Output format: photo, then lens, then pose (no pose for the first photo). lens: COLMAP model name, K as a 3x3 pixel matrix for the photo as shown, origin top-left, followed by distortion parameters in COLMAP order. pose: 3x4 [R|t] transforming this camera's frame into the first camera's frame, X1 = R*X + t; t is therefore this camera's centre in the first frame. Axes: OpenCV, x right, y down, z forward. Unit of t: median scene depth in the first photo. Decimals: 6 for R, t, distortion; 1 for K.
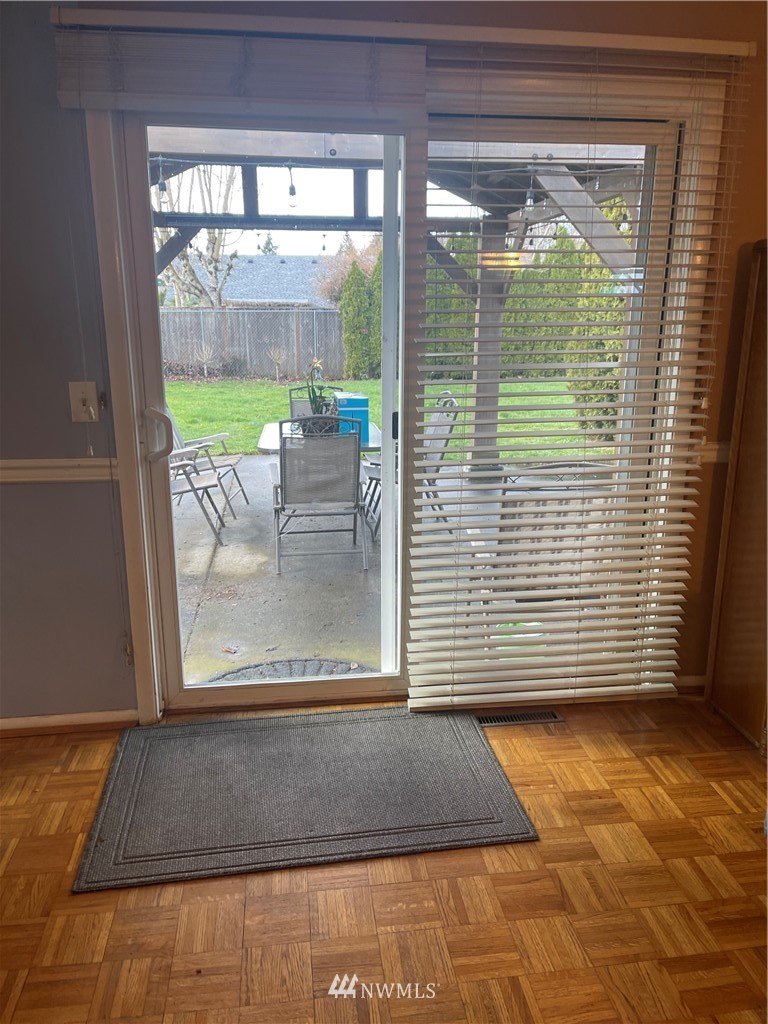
lens RADIAL K [[775.7, 0, 387.7], [0, 775.7, 509.5], [0, 0, 1]] dist [0.066859, -0.095474]
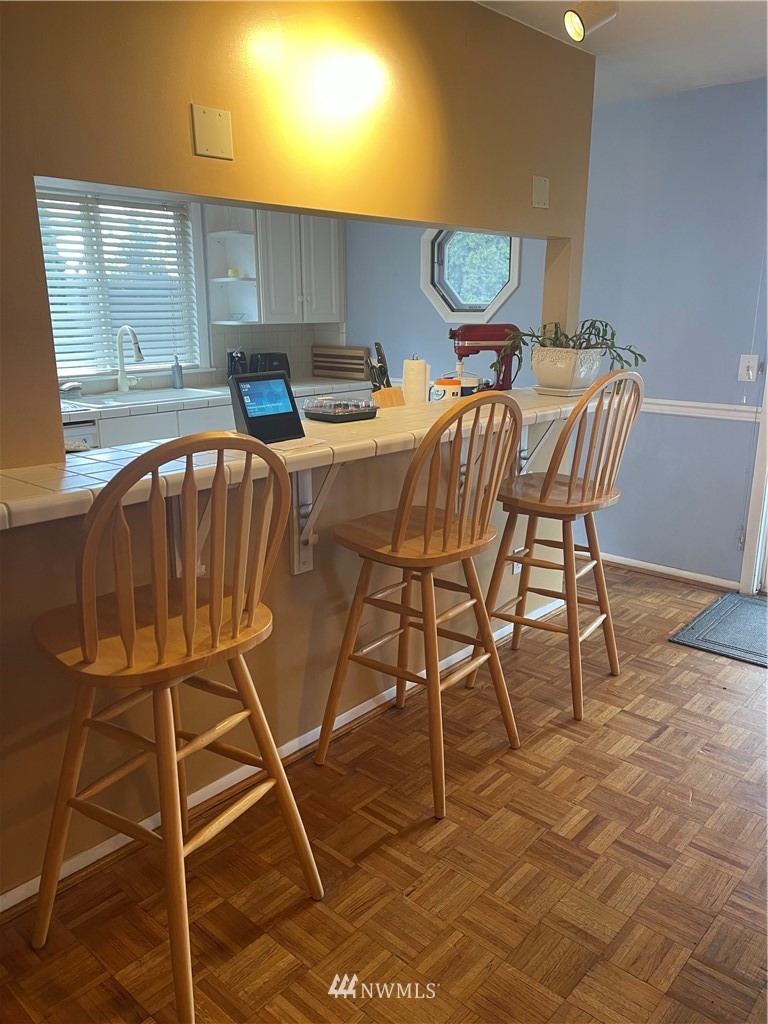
lens RADIAL K [[775.7, 0, 376.7], [0, 775.7, 515.6], [0, 0, 1]] dist [0.066859, -0.095474]
pose [[0.641515, 0.191424, -0.742843, 0.348639], [-0.188125, 0.978052, 0.089572, 0.146702], [0.743685, 0.082286, 0.663446, -0.549817]]
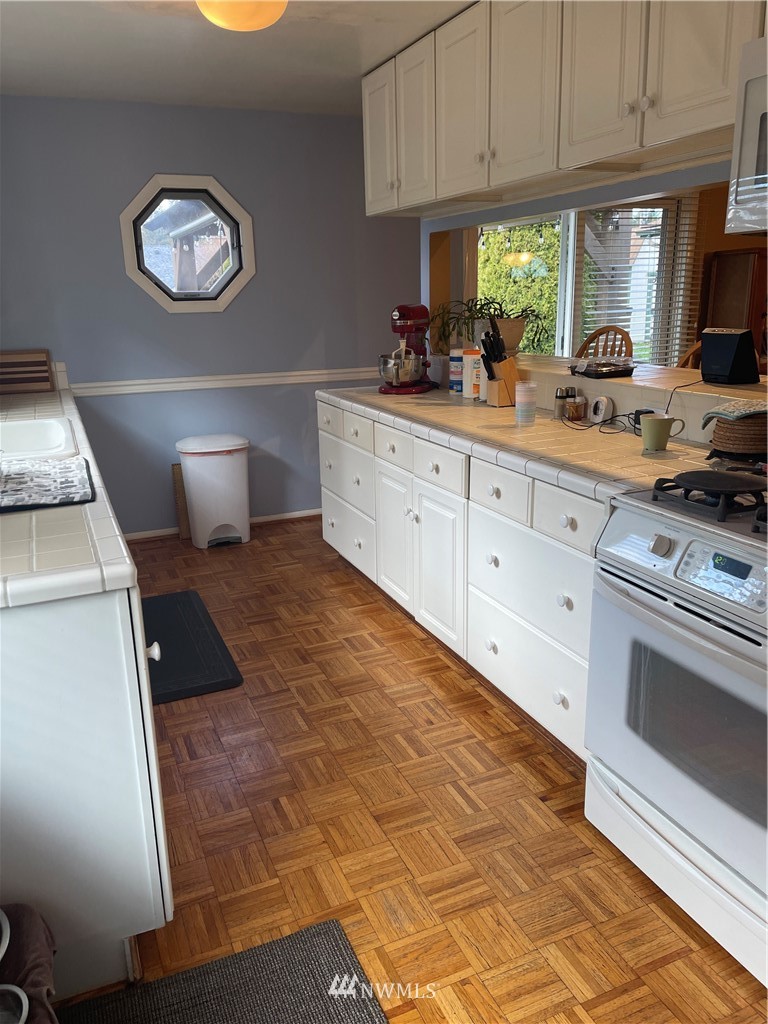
lens RADIAL K [[775.7, 0, 384.2], [0, 775.7, 507.5], [0, 0, 1]] dist [0.066859, -0.095474]
pose [[0.960551, -0.100873, 0.259164, -1.218965], [0.099510, 0.994866, 0.018406, 0.278387], [-0.259690, 0.008110, 0.965658, -1.027859]]
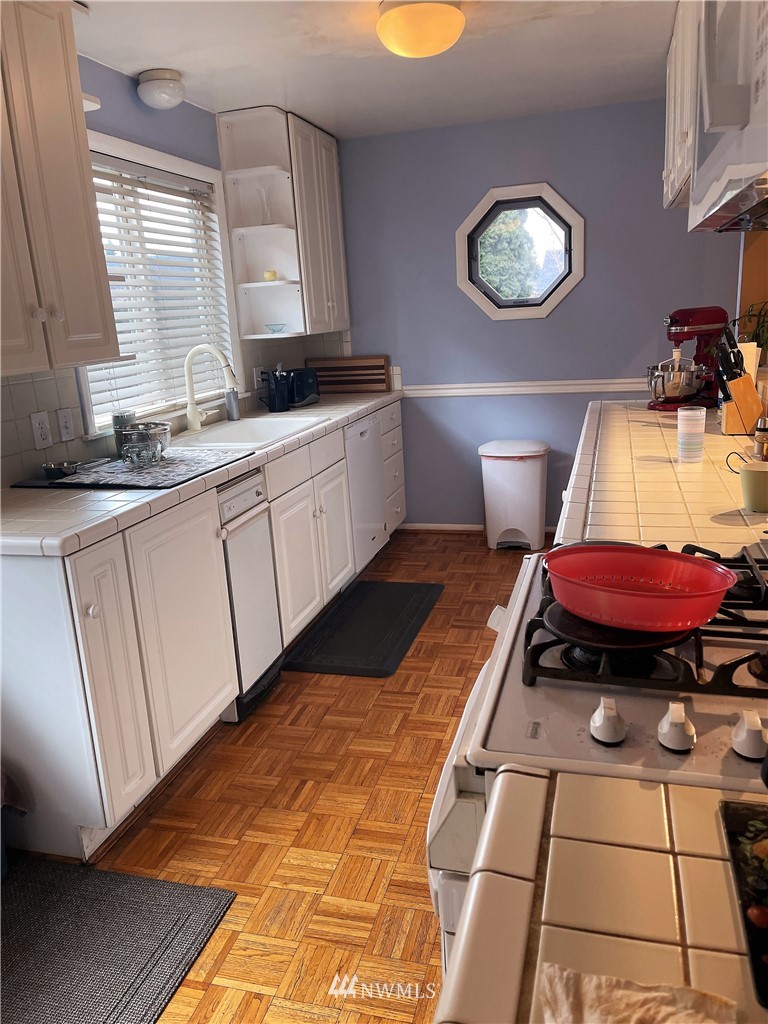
lens RADIAL K [[775.7, 0, 380.6], [0, 775.7, 507.6], [0, 0, 1]] dist [0.066859, -0.095474]
pose [[0.916056, 0.039826, -0.399069, -0.636914], [-0.040352, 0.999160, 0.007085, 0.263064], [0.399016, 0.009613, 0.916893, -0.984790]]
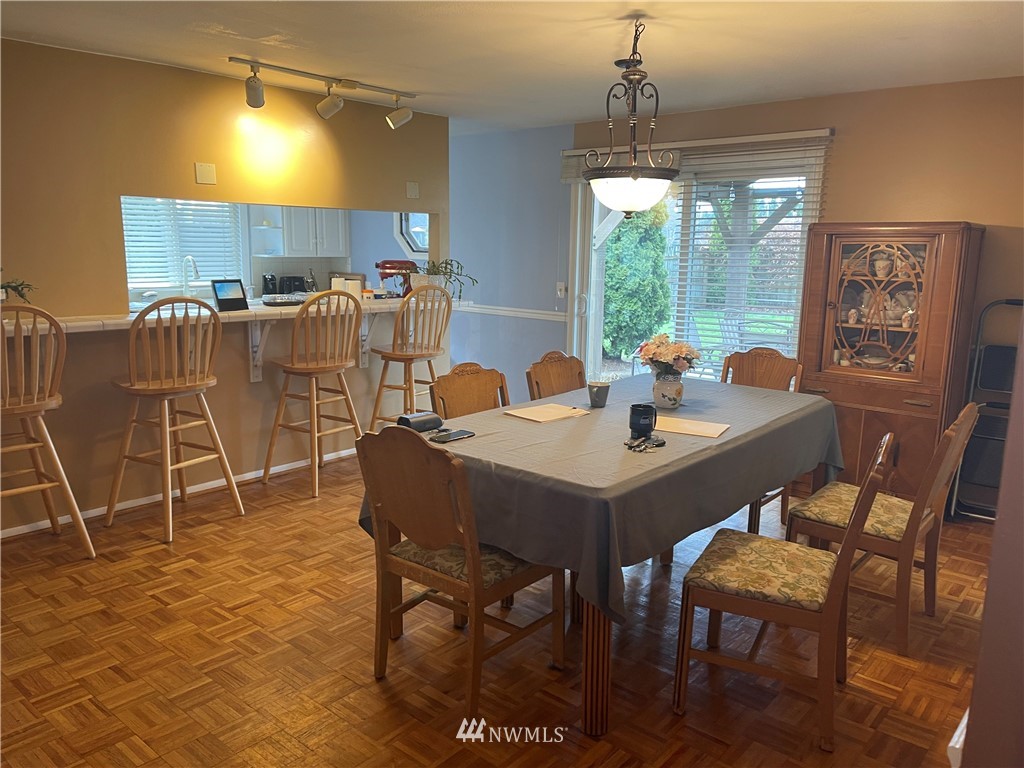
lens RADIAL K [[775.7, 0, 520.9], [0, 775.7, 390.8], [0, 0, 1]] dist [0.066859, -0.095474]
pose [[0.673077, 0.144466, -0.725326, 1.460959], [-0.201194, 0.979515, 0.008392, 0.197494], [0.711680, 0.140283, 0.688355, -0.835424]]
